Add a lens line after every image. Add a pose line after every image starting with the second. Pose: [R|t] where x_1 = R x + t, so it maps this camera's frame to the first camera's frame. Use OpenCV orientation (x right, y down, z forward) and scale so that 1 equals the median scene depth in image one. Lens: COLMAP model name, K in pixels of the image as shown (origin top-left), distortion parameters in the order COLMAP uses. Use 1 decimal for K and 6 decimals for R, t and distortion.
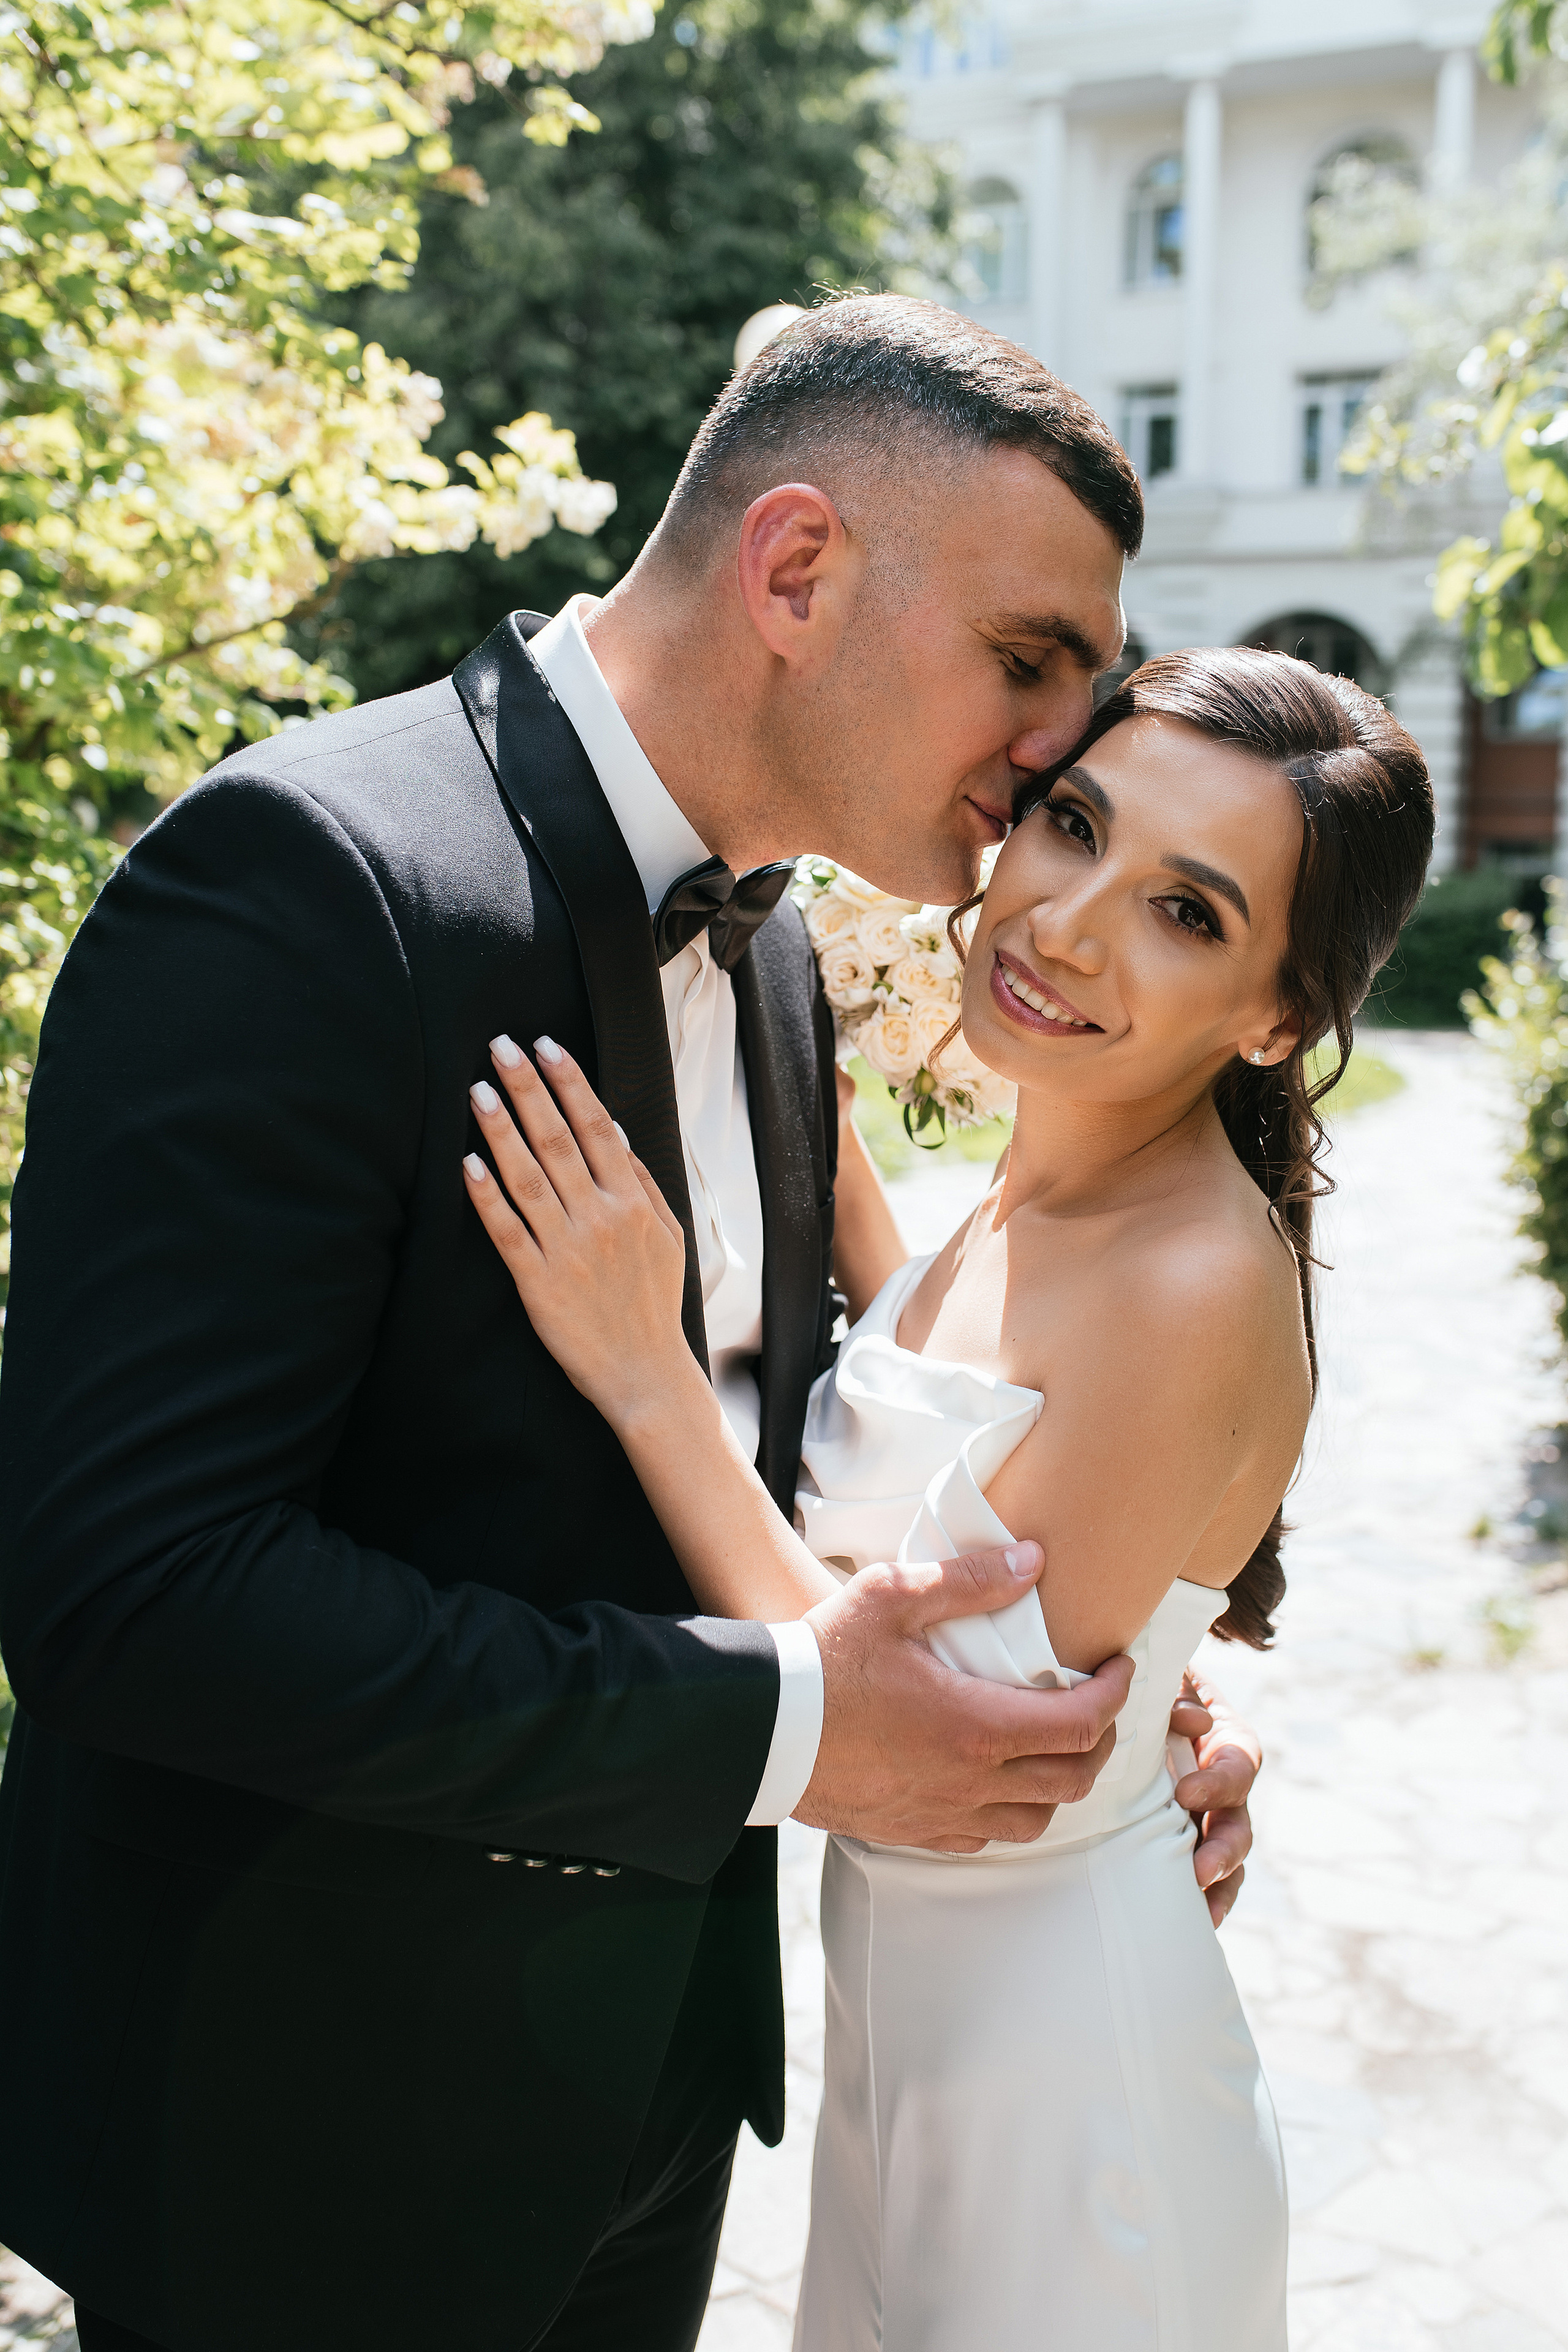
lens RADIAL K [[2414.2, 0, 764.0], [0, 2414.2, 1181.5], [0, 0, 1]] dist [-0.070462, 0.128506]
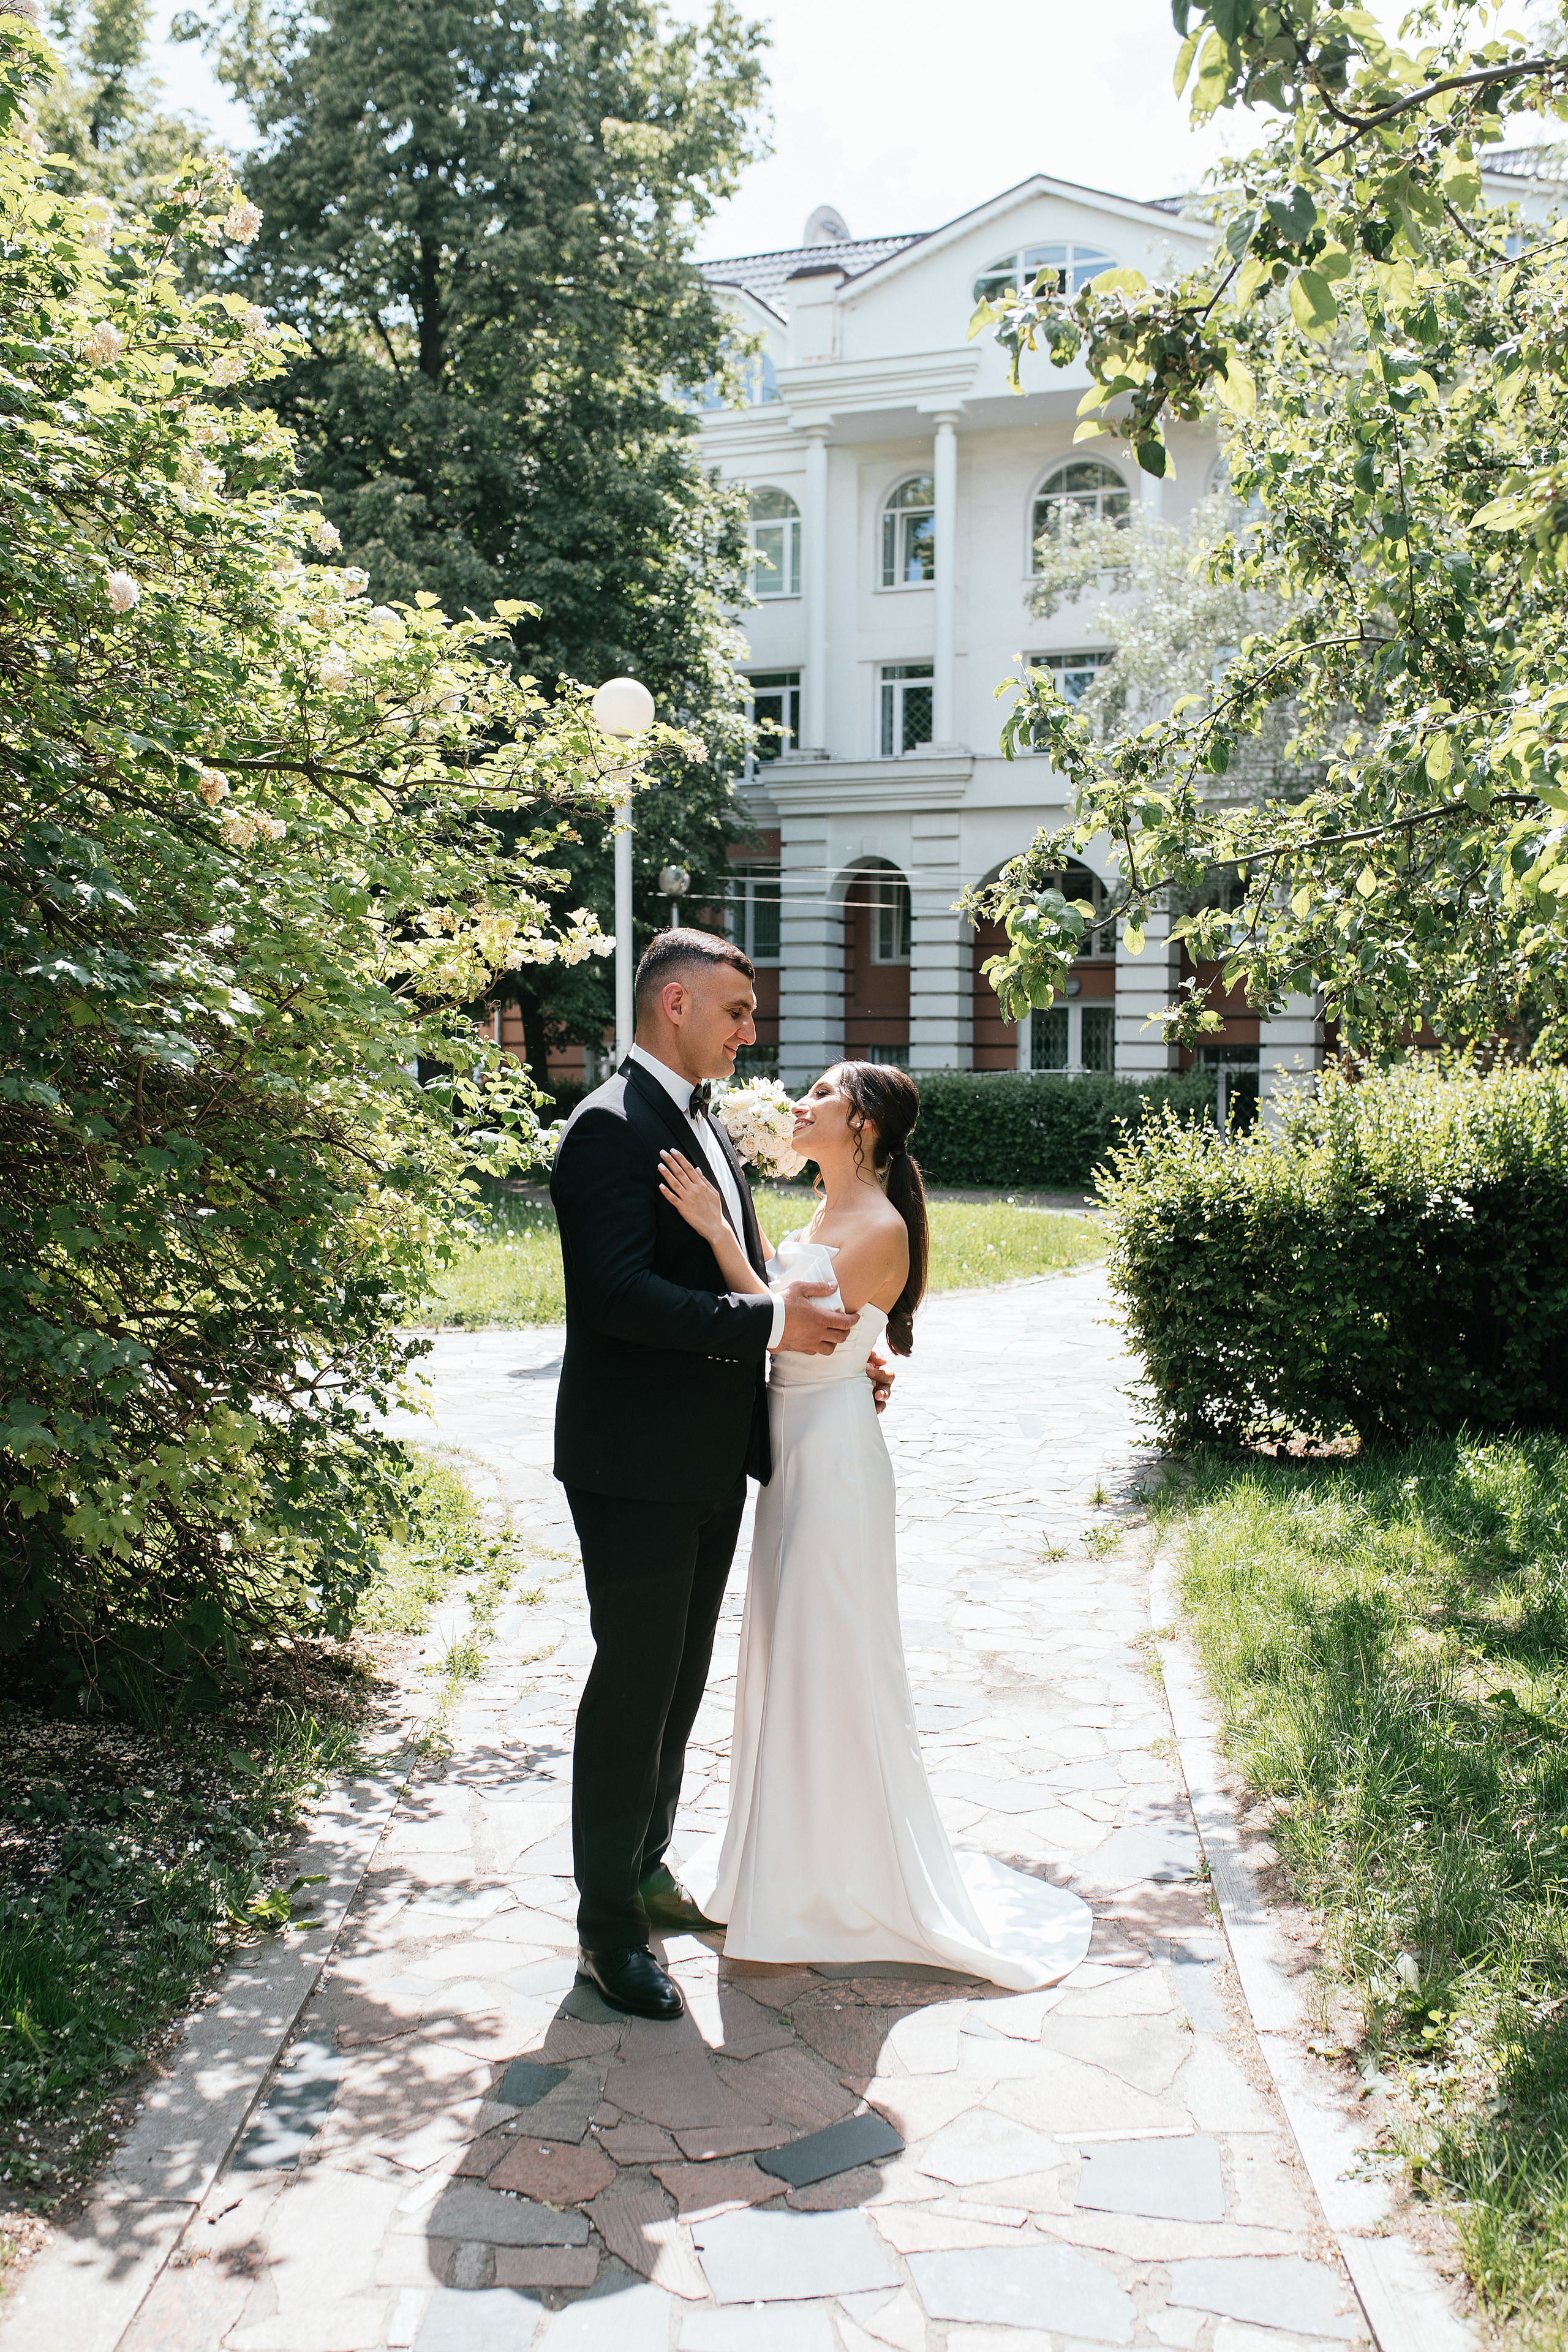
lens RADIAL K [[2414.2, 0, 764.0], [0, 2414.2, 1181.5], [0, 0, 1]] dist [-0.070462, 0.128506]
pose [[0.996122, -0.014473, 0.086782, -0.126123], [0.021661, 0.996358, -0.082468, 0.123282], [-0.085272, 0.084028, 0.992808, -1.216240]]
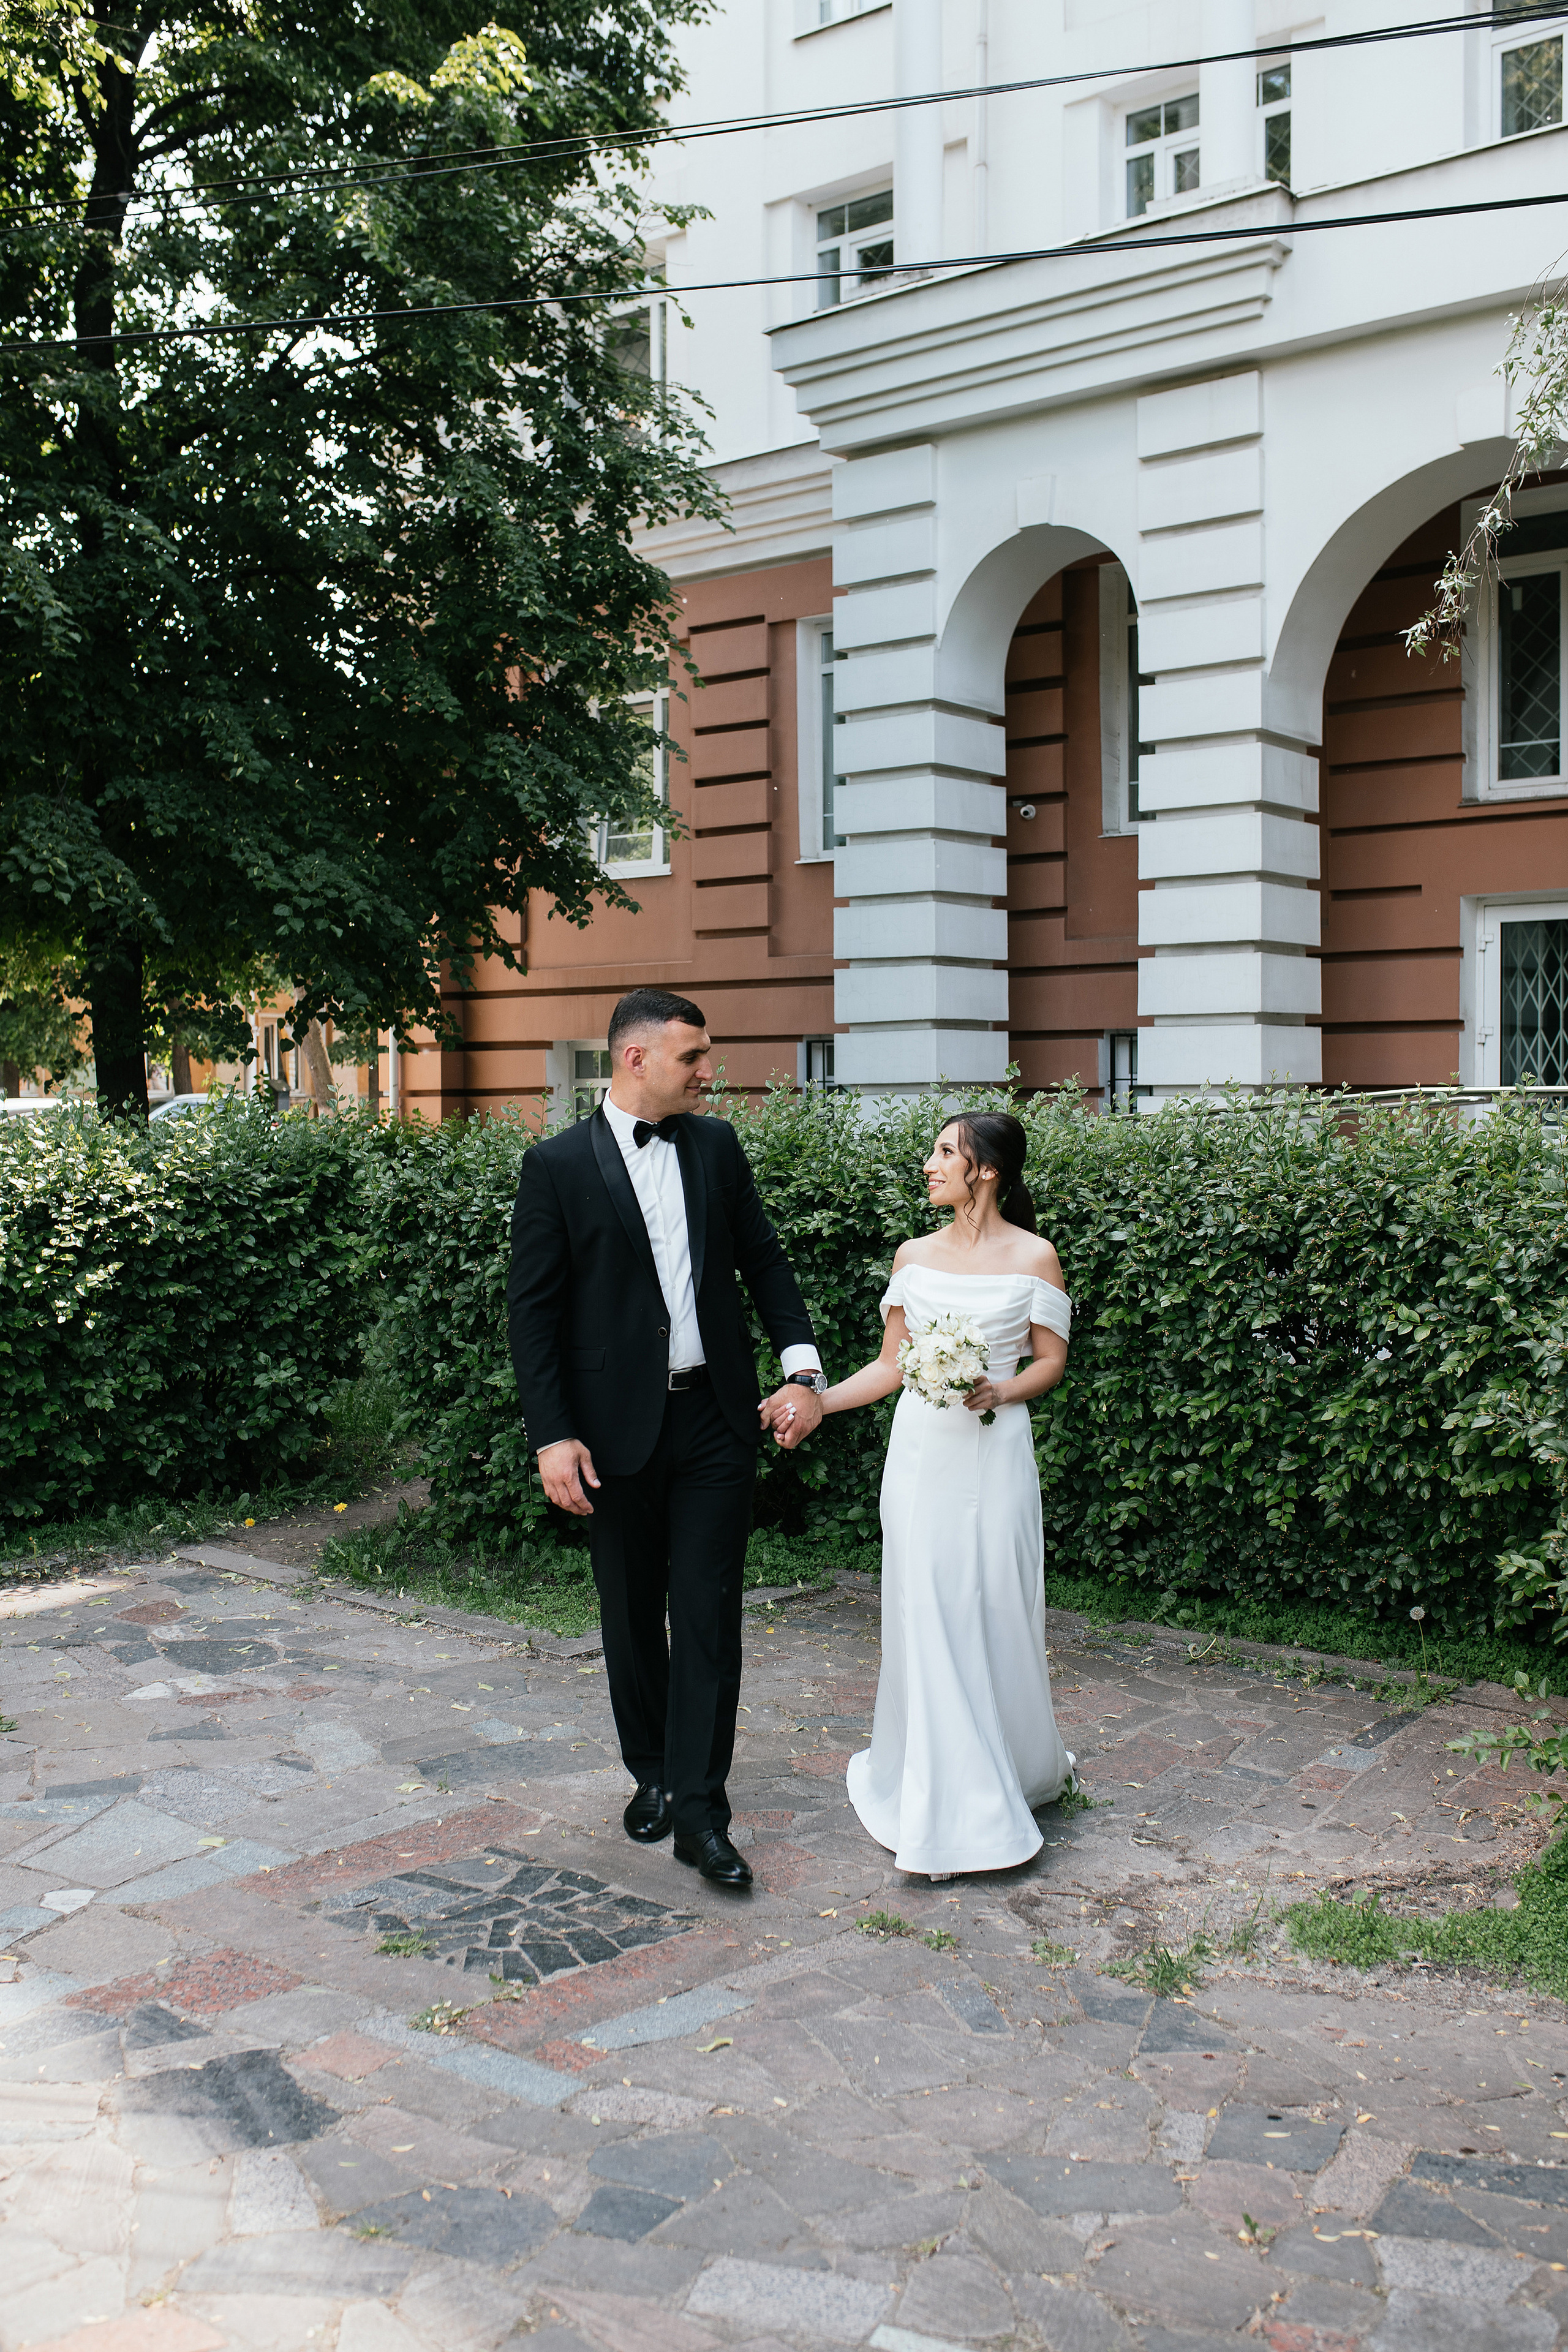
lens RADIAL K [[2244.7, 0, 795.9], [0, 2244.7, 1185.4], [0, 0, 1]] dist [-0.064863, 0.094815]
pose [[0.982512, -0.014490, -0.185634, 1.489704], [-0.002601, 0.995802, -0.091498, -0.700330], [0.186181, 0.090381, 0.978350, 5.265658]]
